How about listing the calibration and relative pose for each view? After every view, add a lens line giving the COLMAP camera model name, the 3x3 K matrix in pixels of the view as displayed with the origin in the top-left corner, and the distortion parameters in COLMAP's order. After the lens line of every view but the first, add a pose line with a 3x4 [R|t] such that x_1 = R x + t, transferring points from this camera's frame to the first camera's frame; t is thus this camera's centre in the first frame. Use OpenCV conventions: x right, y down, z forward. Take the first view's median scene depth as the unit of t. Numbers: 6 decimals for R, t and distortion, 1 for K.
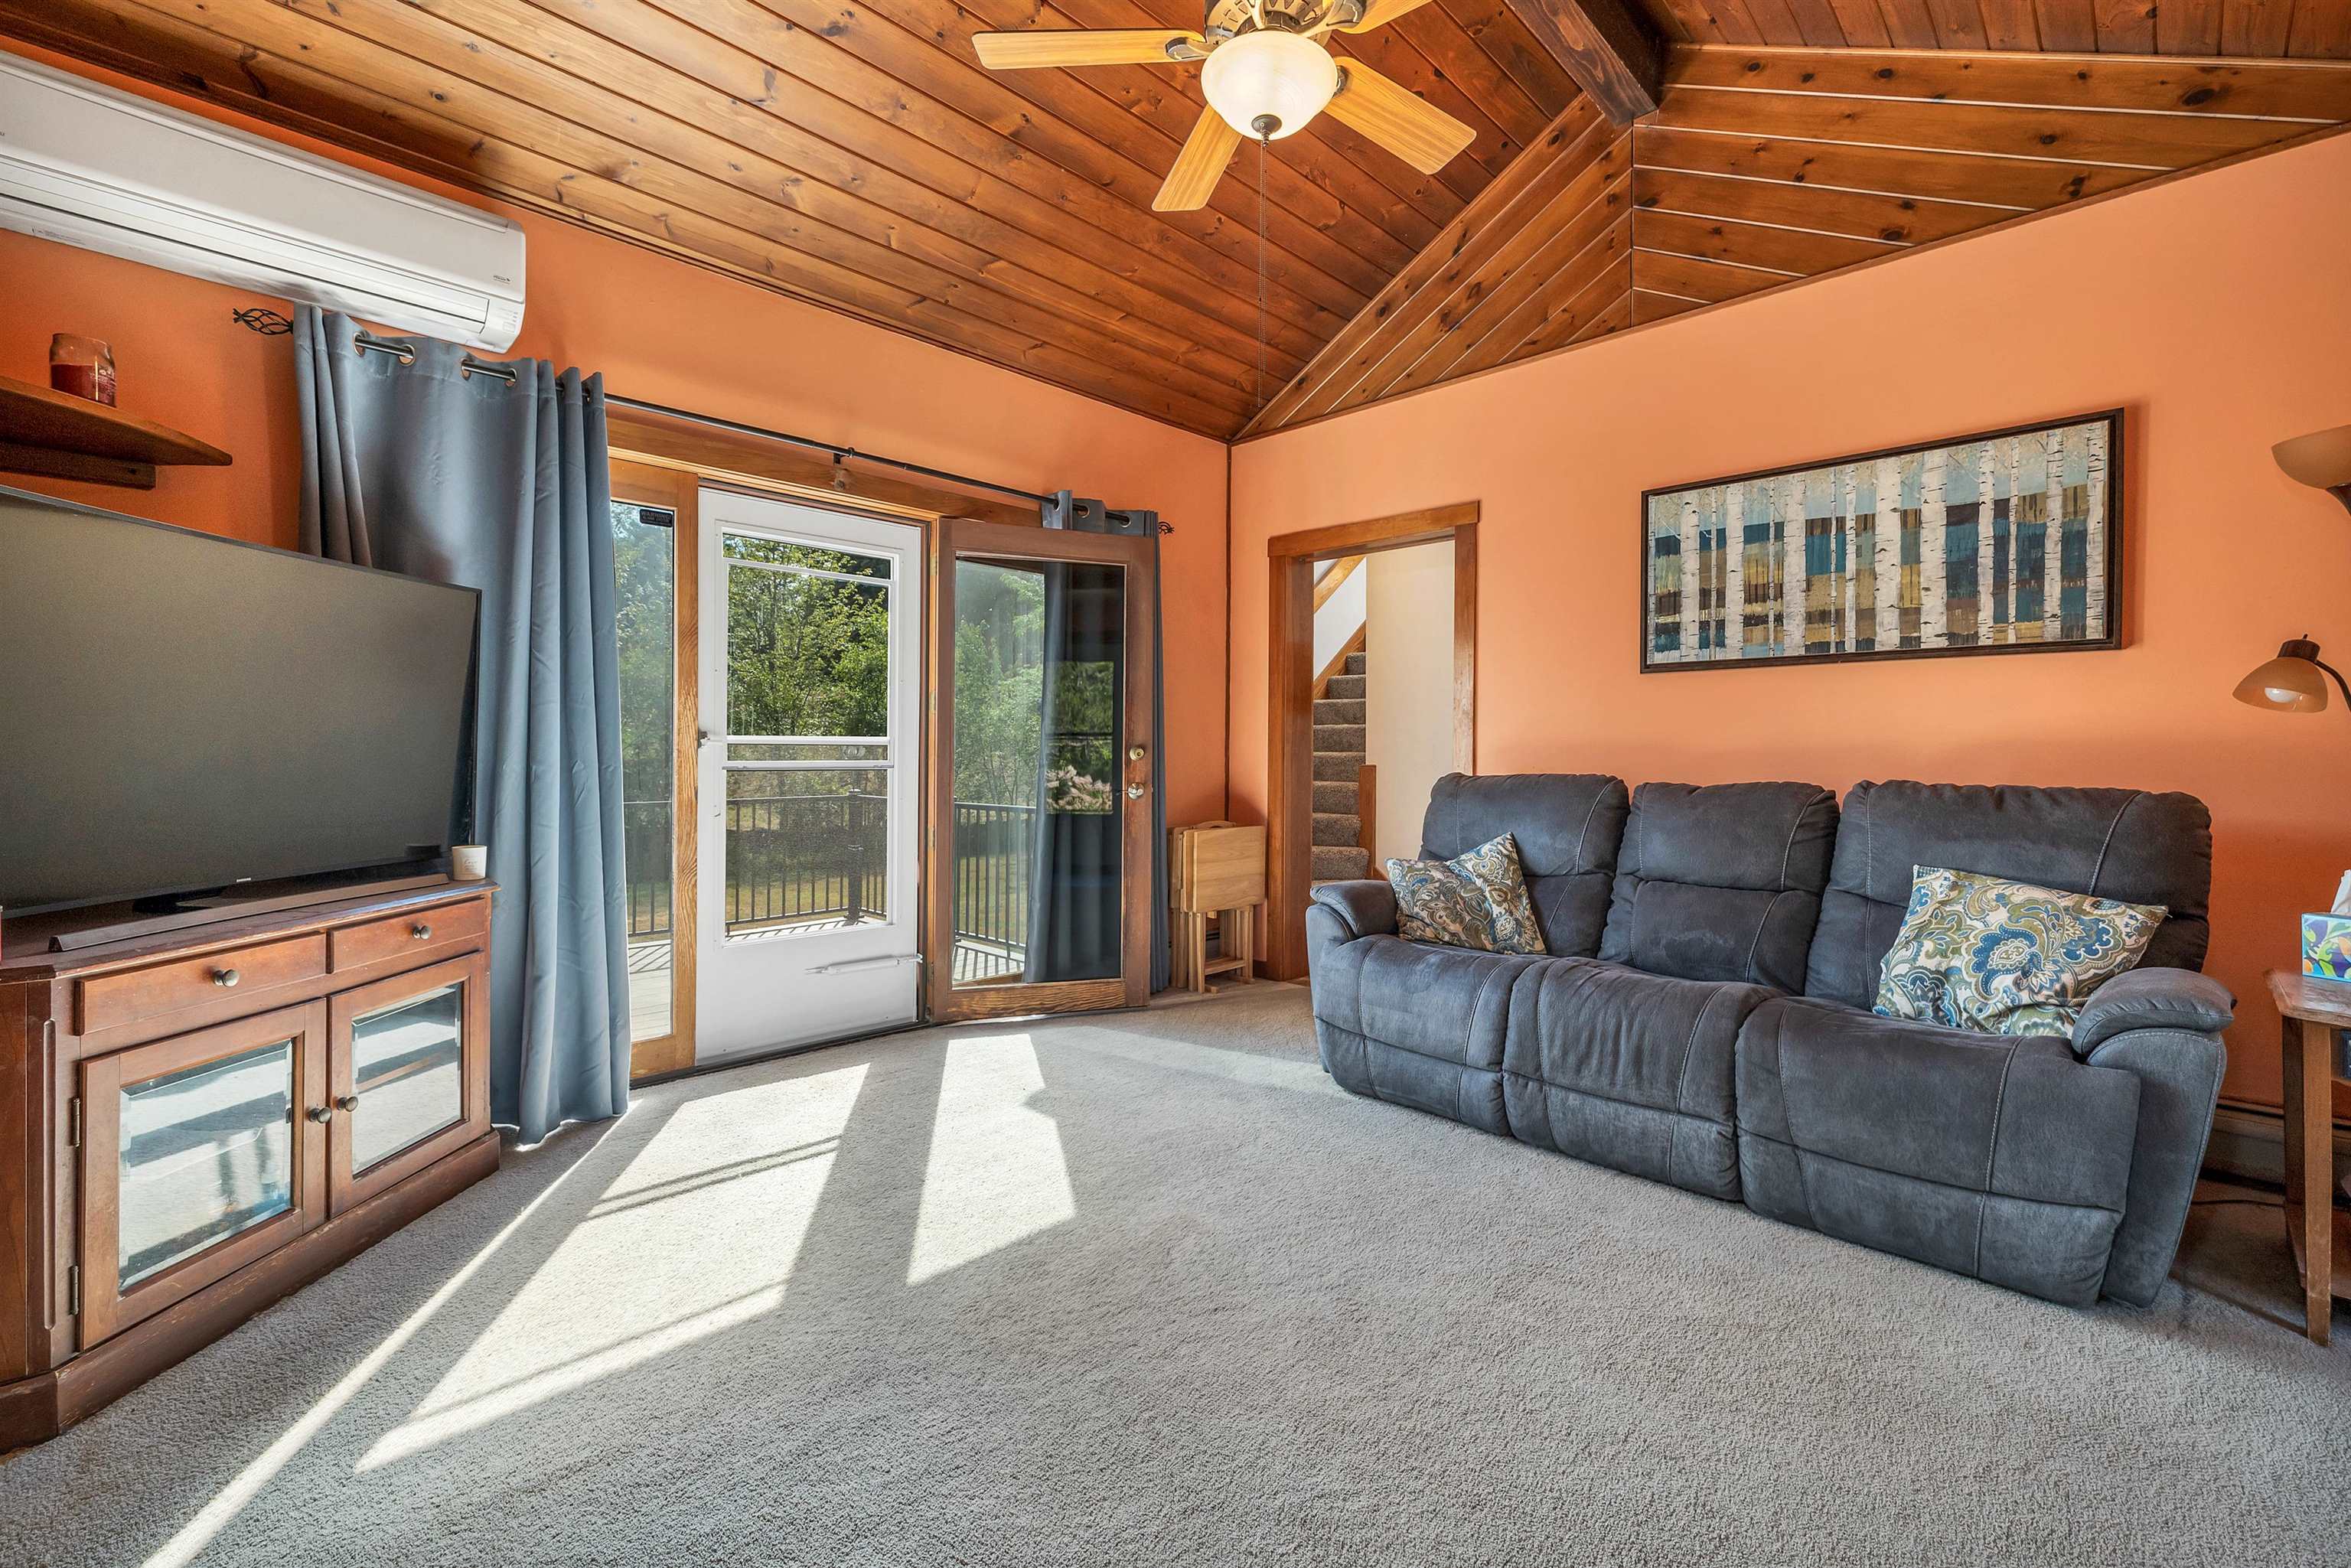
lens RADIAL K [[975.3, 0, 1175.1], [0, 975.3, 767.0], [0, 0, 1]] dist [-0.003091, 0.000613]
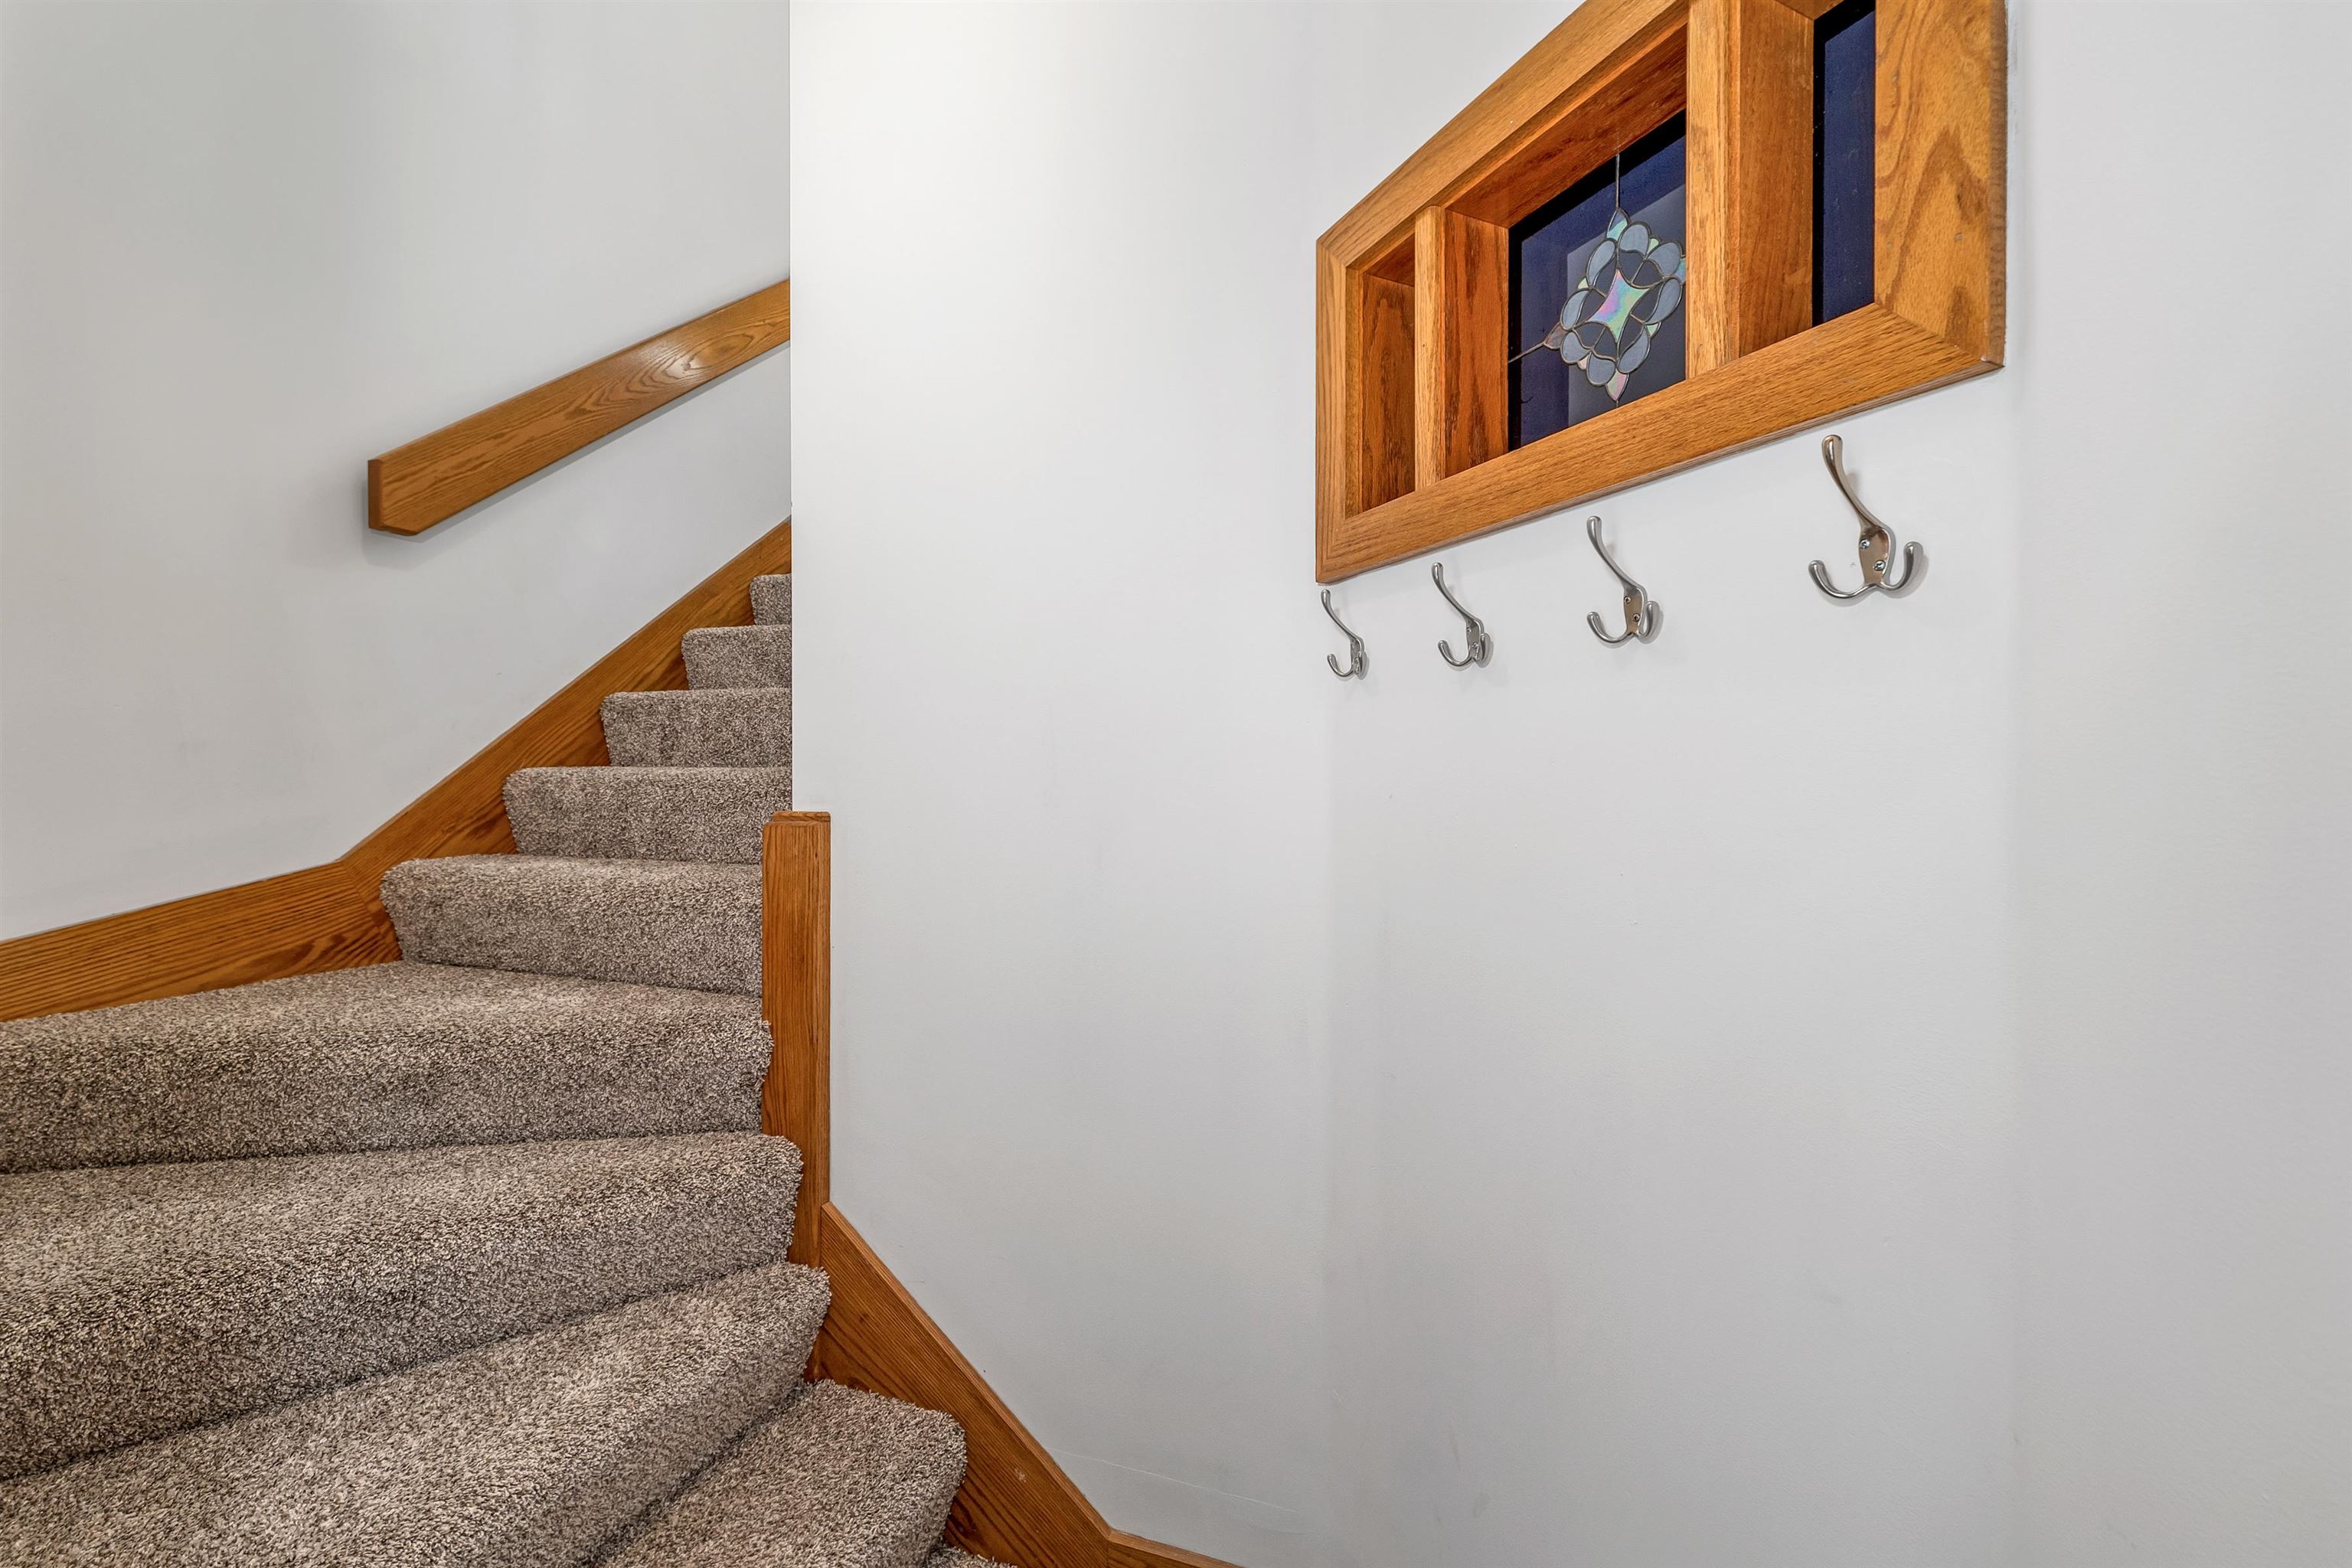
lens RADIAL K [[975.8, 0, 1176.1], [0, 975.8, 790.1], [0, 0, 1]] dist [-0.003091, 0.000613]
pose [[0.843747, -0.001219, 0.536739, 0.143478], [0.005817, 0.999959, -0.006874, -0.005251], [-0.536709, 0.008922, 0.843720, 0.728179]]
